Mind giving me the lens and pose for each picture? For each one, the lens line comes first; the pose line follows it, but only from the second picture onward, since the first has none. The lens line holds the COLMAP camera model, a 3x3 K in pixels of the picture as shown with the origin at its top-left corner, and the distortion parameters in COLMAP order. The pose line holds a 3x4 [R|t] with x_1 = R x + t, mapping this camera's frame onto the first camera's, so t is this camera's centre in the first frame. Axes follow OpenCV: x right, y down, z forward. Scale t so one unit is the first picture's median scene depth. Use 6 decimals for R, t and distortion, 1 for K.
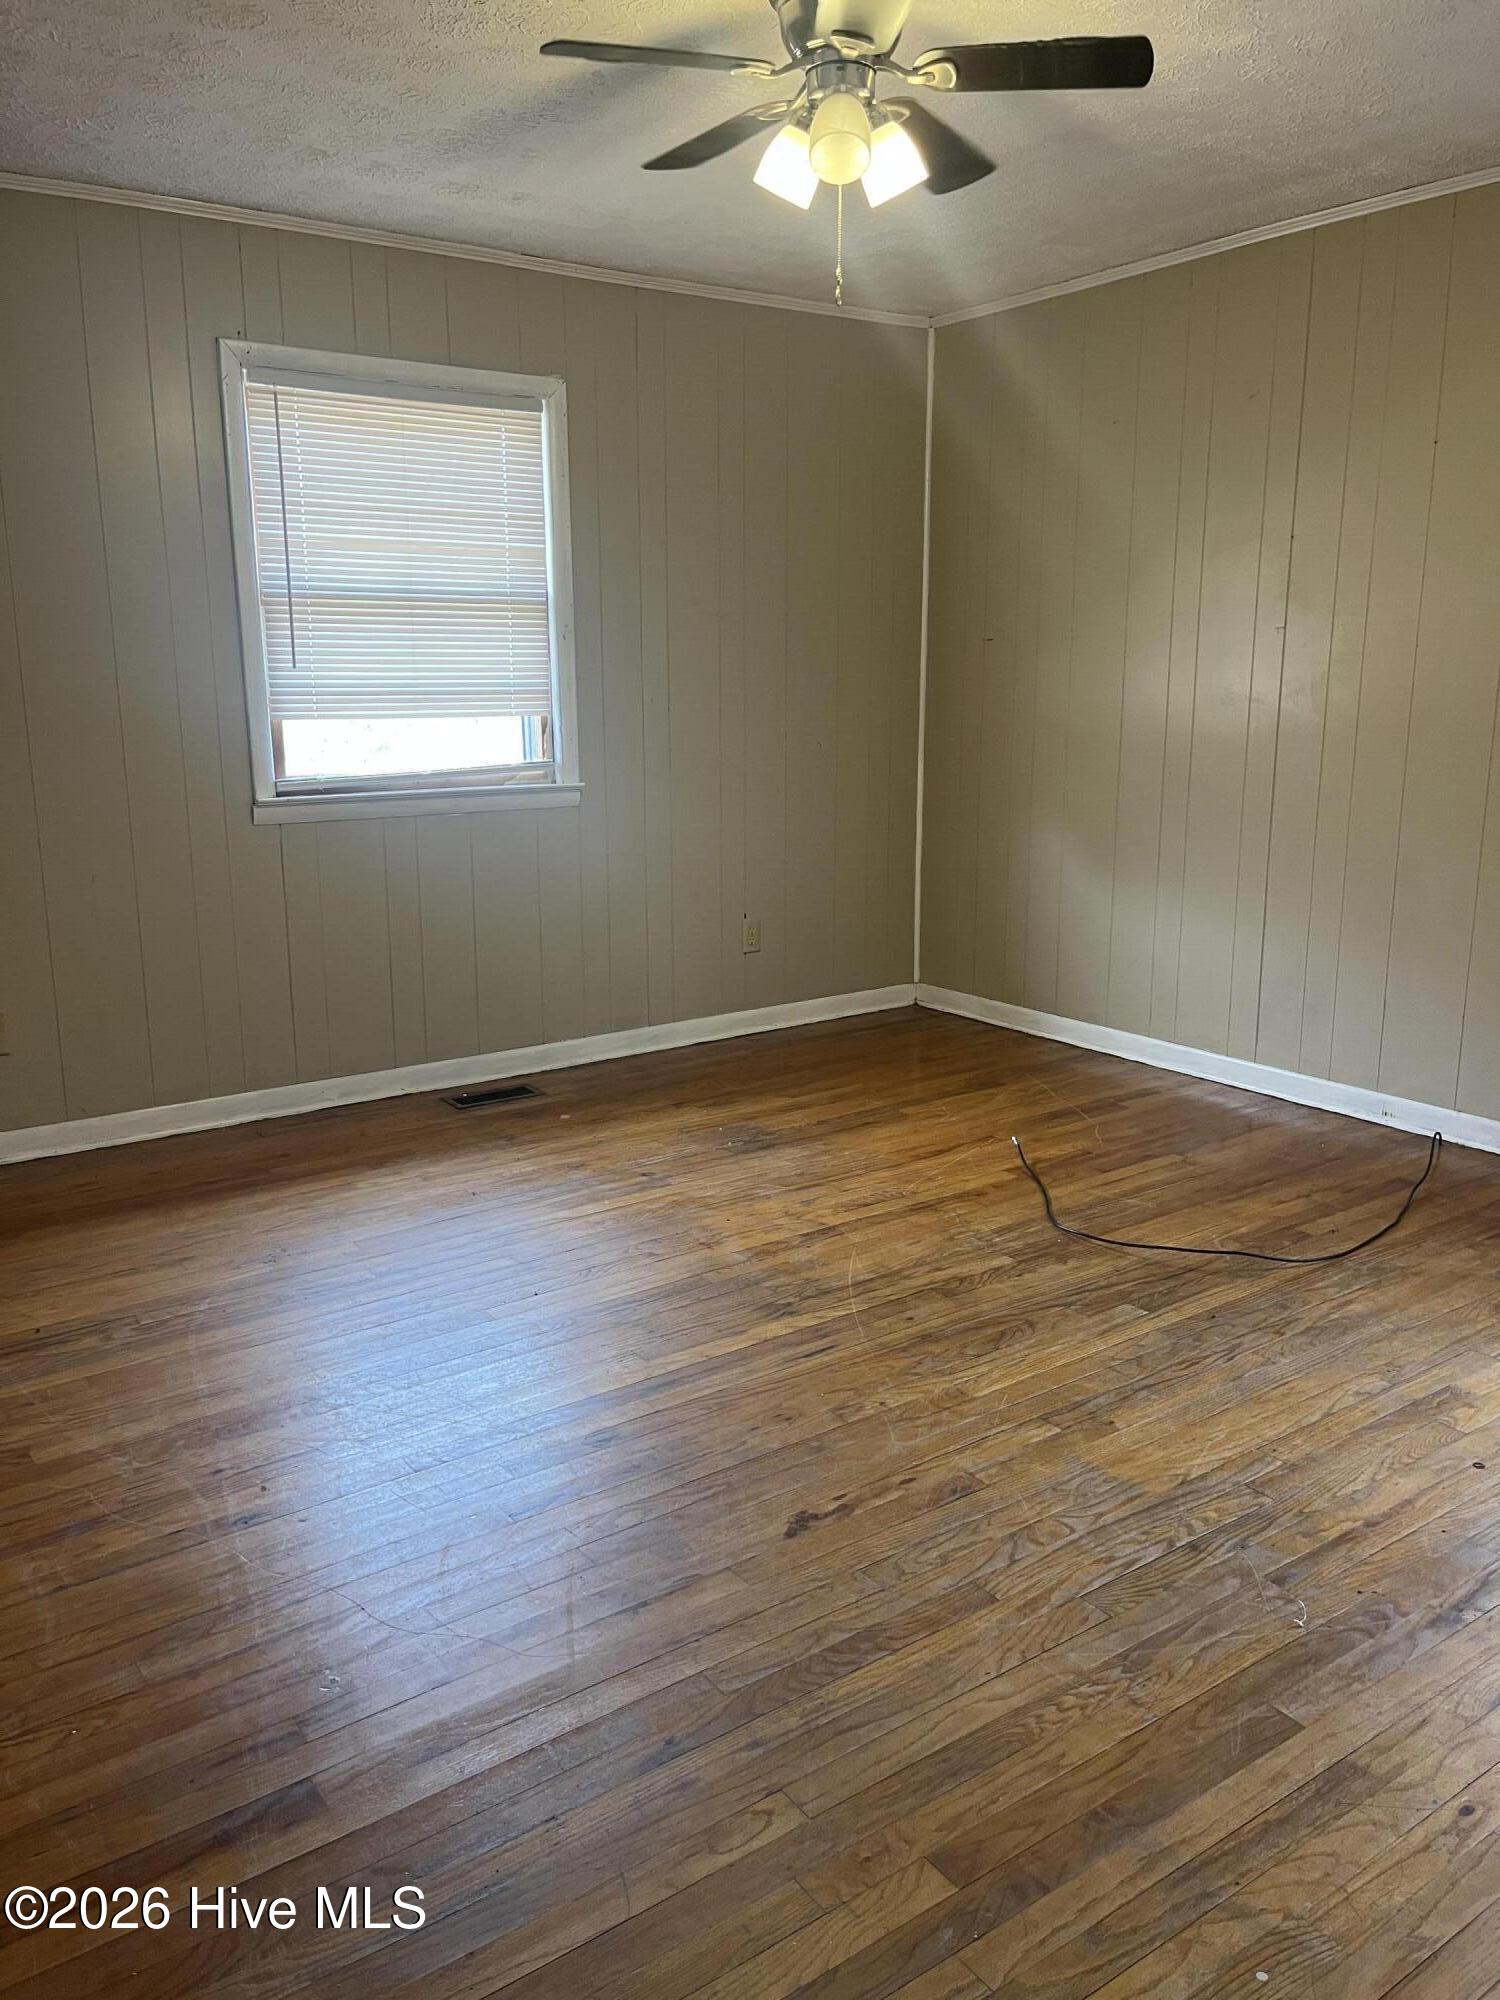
lens RADIAL K [[1518.2, 0, 754.1], [0, 1518.2, 1011.3], [0, 0, 1]] dist [0.067304, -0.094870]
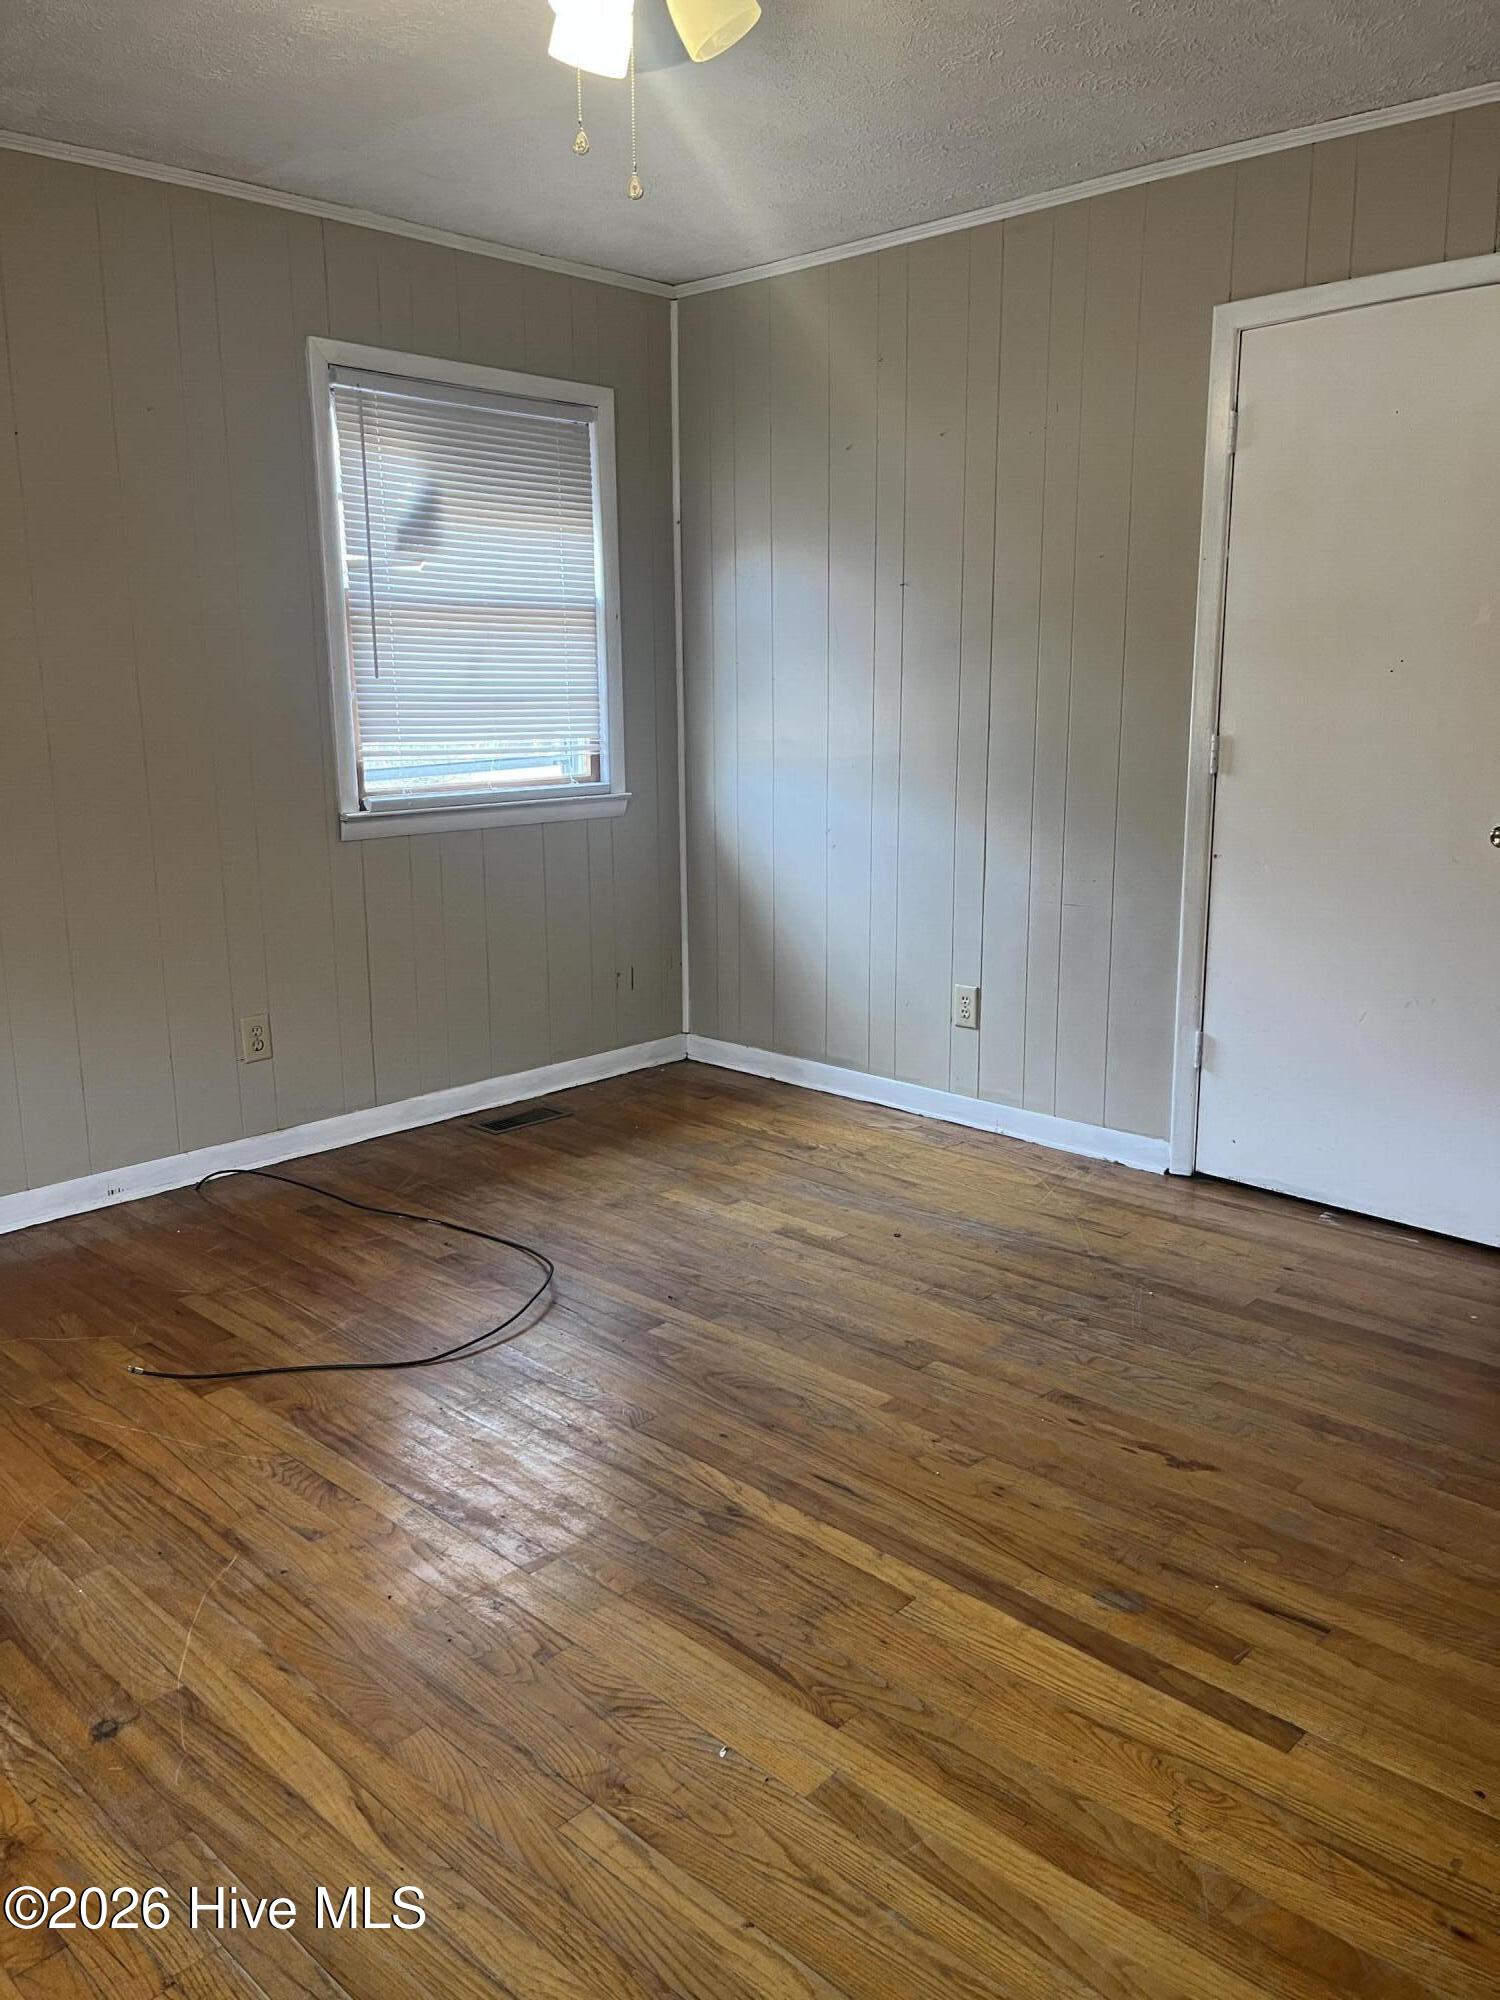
lens RADIAL K [[1518.2, 0, 754.1], [0, 1518.2, 1011.3], [0, 0, 1]] dist [0.067304, -0.094870]
pose [[-0.186058, -0.204179, 0.961090, -0.675544], [0.227310, 0.942688, 0.244274, -0.227721], [-0.955883, 0.263914, -0.128983, 1.034627]]
